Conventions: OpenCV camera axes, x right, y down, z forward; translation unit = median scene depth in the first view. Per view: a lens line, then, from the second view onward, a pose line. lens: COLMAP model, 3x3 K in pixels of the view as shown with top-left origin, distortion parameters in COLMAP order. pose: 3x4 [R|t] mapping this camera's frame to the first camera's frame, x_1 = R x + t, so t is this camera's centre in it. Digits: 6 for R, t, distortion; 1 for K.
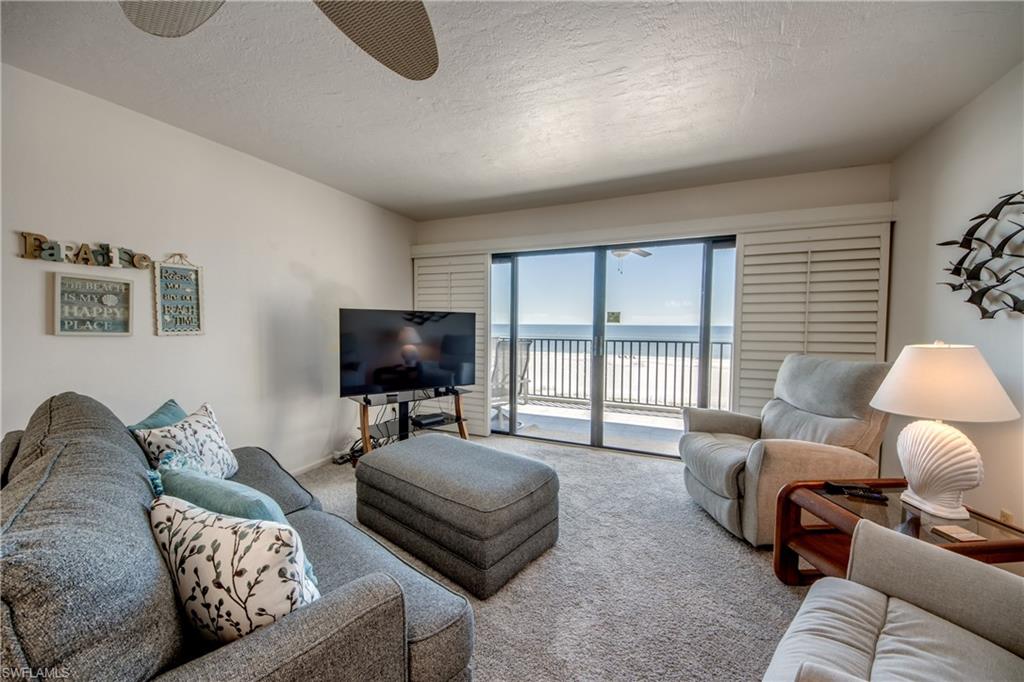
lens RADIAL K [[393.9, 0, 521.0], [0, 393.9, 341.9], [0, 0, 1]] dist [-0.000501, -0.000266]
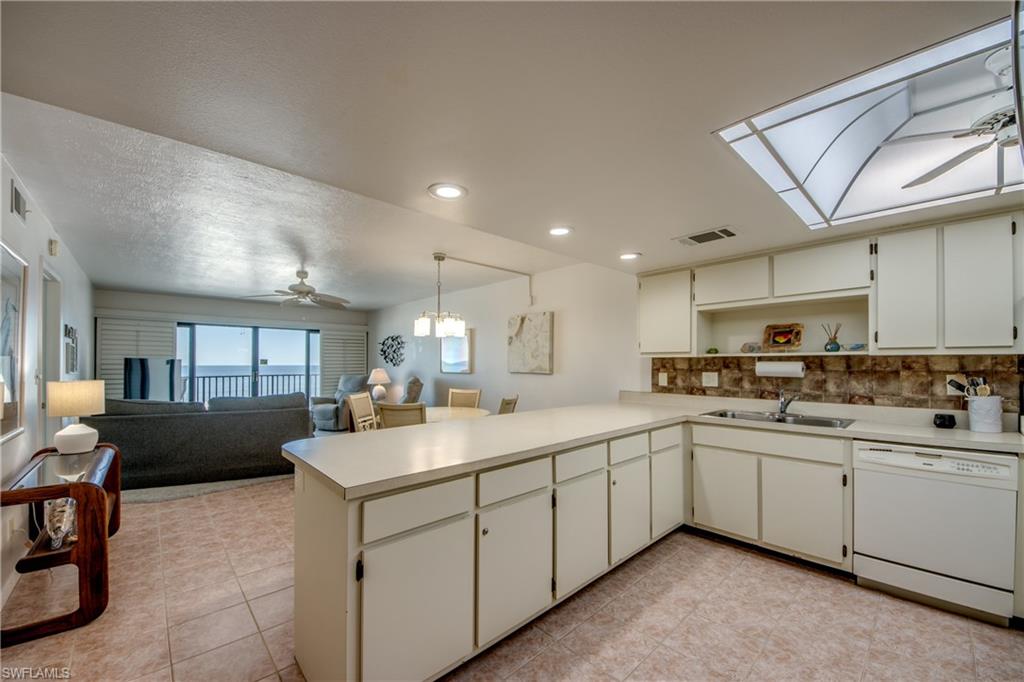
lens RADIAL K [[391.6, 0, 499.7], [0, 391.6, 363.2], [0, 0, 1]] dist [-0.000073, -0.017100]
pose [[0.450936, -0.001808, 0.892555, -1.298925], [0.048855, 0.998549, -0.022660, 0.062889], [-0.891218, 0.053824, 0.450370, -1.265005]]
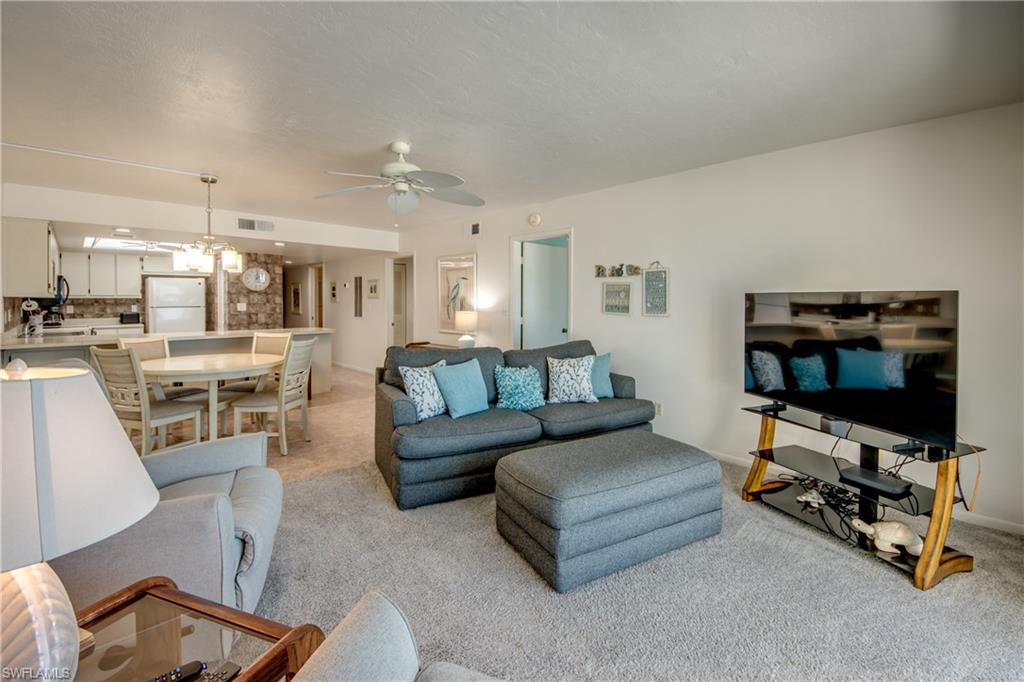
lens RADIAL K [[436.4, 0, 513.4], [0, 436.4, 301.3], [0, 0, 1]] dist [0.025639, -0.000108]
pose [[-0.415815, -0.002789, -0.909445, 0.910800], [-0.054289, 0.998288, 0.021761, -0.085617], [0.907827, 0.058421, -0.415255, 1.276859]]
